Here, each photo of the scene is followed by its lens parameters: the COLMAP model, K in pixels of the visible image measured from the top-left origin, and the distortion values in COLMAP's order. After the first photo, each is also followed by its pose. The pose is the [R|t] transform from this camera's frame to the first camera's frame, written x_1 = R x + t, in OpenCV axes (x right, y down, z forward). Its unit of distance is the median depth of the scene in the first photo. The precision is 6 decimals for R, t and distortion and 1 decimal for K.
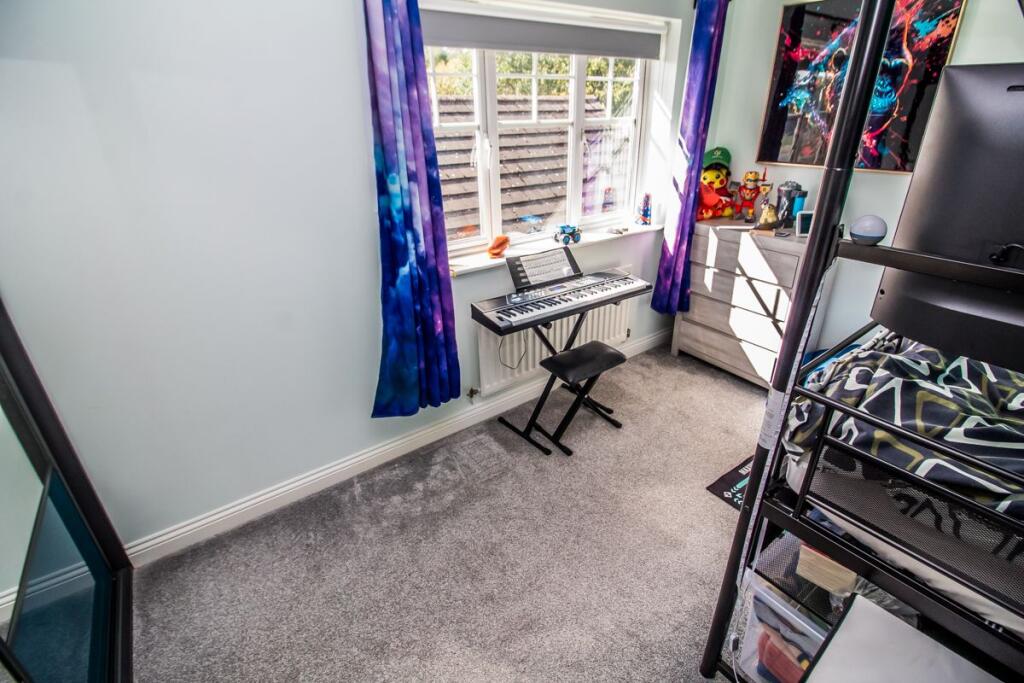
lens RADIAL K [[468.4, 0, 514.8], [0, 468.4, 328.3], [0, 0, 1]] dist [-0.001956, -0.012287]
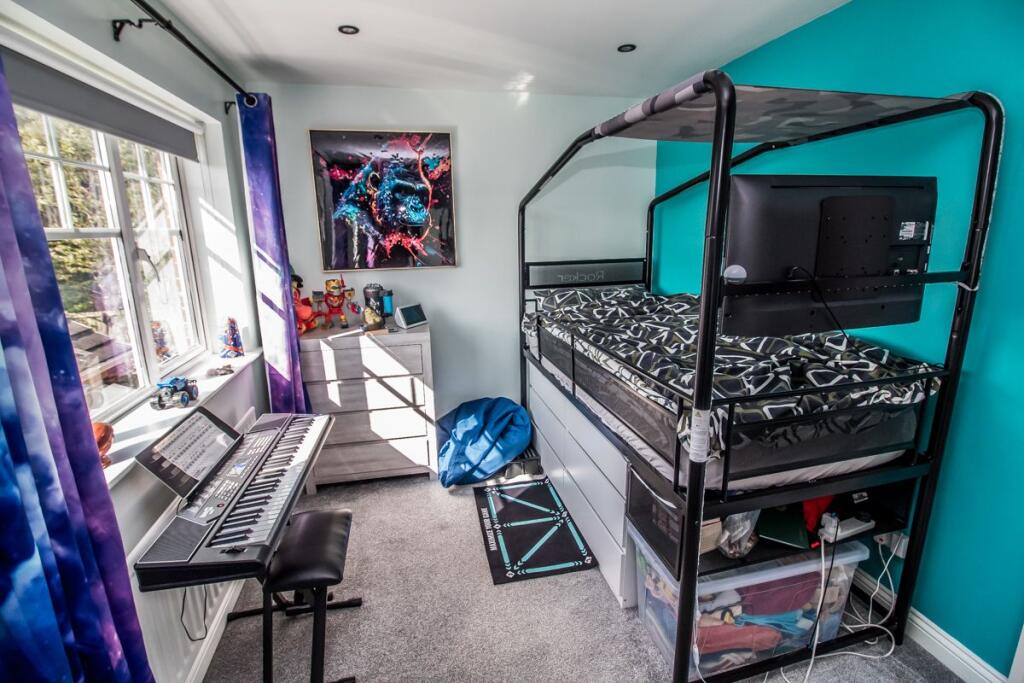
lens RADIAL K [[468.4, 0, 514.8], [0, 468.4, 328.3], [0, 0, 1]] dist [-0.001956, -0.012287]
pose [[0.385695, -0.179680, 0.904961, -0.275813], [0.391814, 0.919911, 0.015657, -0.109464], [-0.835297, 0.348538, 0.425207, 0.306706]]
